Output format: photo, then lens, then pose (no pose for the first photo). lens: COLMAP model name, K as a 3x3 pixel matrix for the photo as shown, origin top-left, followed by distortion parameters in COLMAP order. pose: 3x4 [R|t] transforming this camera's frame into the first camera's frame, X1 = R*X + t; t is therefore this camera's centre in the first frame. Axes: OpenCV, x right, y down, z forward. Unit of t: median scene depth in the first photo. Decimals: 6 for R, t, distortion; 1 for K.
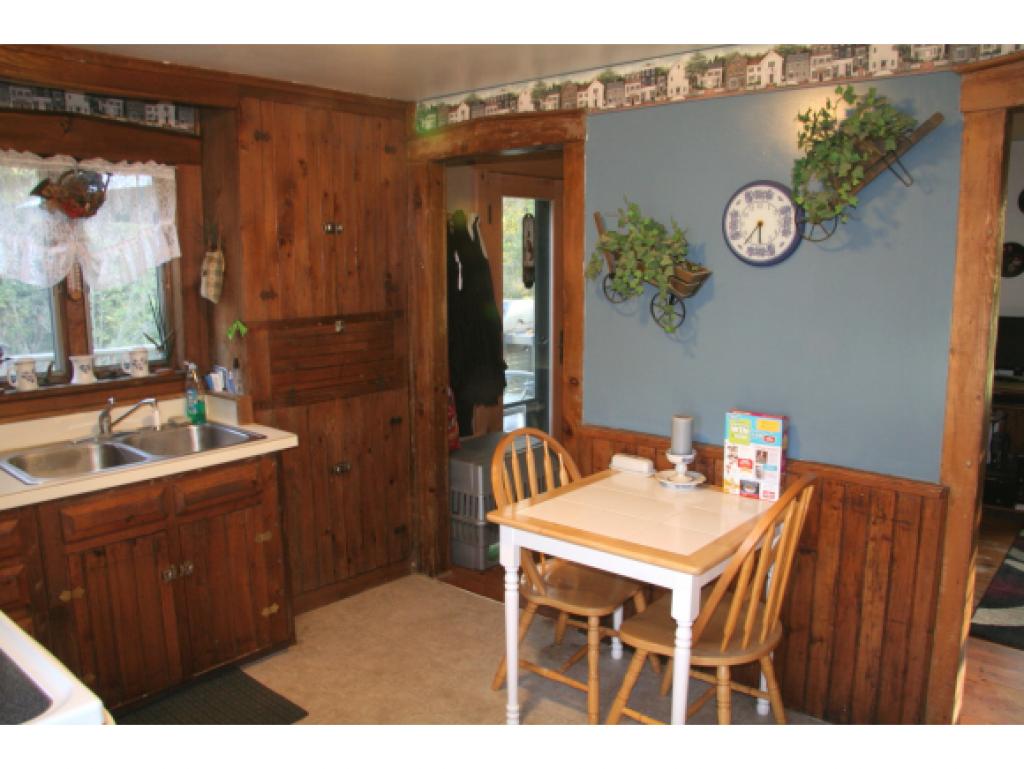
lens RADIAL K [[874.7, 0, 508.8], [0, 874.7, 383.6], [0, 0, 1]] dist [-0.006217, 0.012864]
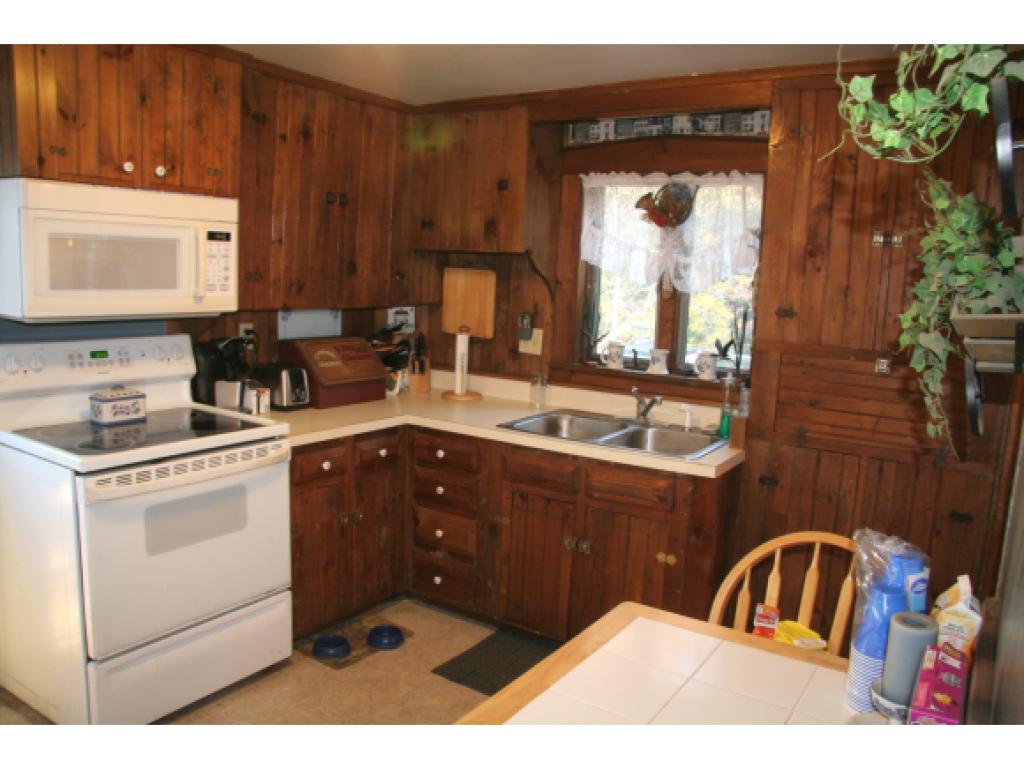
lens RADIAL K [[874.7, 0, 508.8], [0, 874.7, 383.6], [0, 0, 1]] dist [-0.006217, 0.012864]
pose [[0.123557, 0.160760, -0.979229, 0.610843], [-0.188901, 0.972557, 0.135829, -0.107944], [0.974192, 0.168195, 0.150534, 0.660984]]
